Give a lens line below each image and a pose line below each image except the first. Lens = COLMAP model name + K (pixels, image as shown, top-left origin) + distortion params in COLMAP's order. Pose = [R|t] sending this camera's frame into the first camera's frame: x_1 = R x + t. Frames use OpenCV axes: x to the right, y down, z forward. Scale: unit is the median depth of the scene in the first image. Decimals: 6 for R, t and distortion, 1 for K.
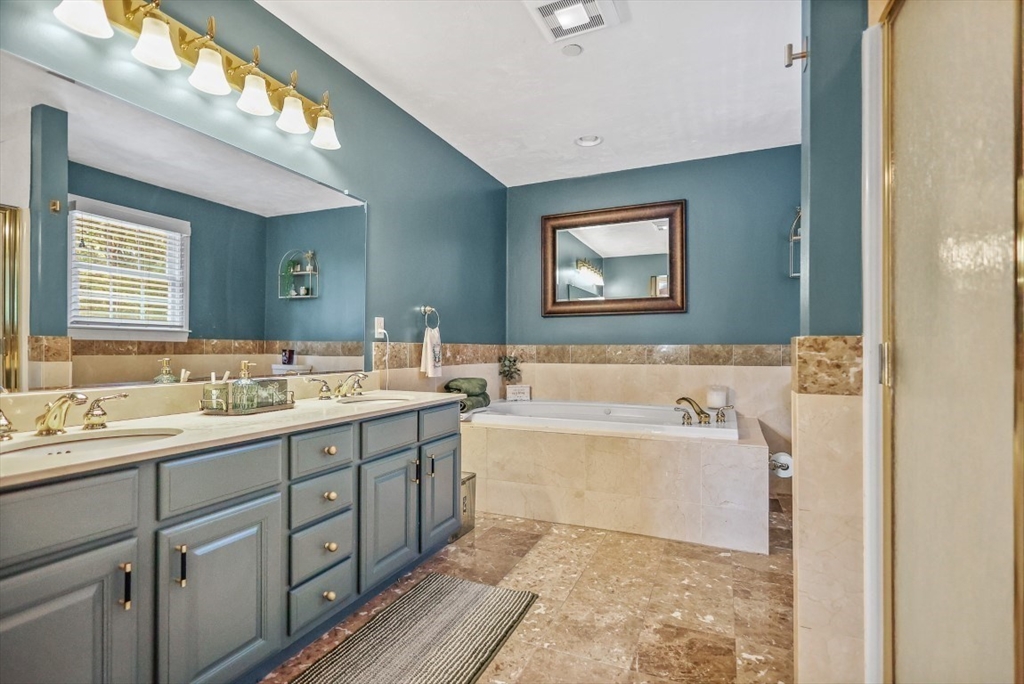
lens RADIAL K [[484.4, 0, 511.2], [0, 484.4, 347.5], [0, 0, 1]] dist [0.000379, 0.000590]
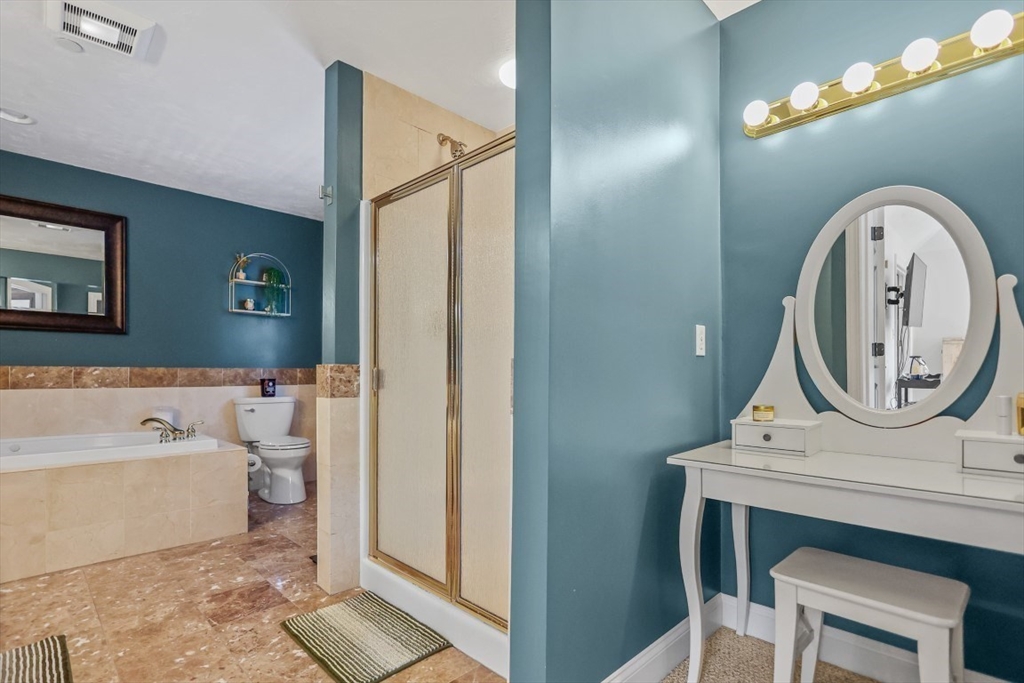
lens RADIAL K [[496.2, 0, 508.9], [0, 496.2, 370.3], [0, 0, 1]] dist [0.000771, 0.000345]
pose [[0.360903, 0.007992, 0.932569, -0.459584], [-0.007136, 0.999958, -0.005808, 0.002185], [-0.932576, -0.004559, 0.360944, -0.119680]]
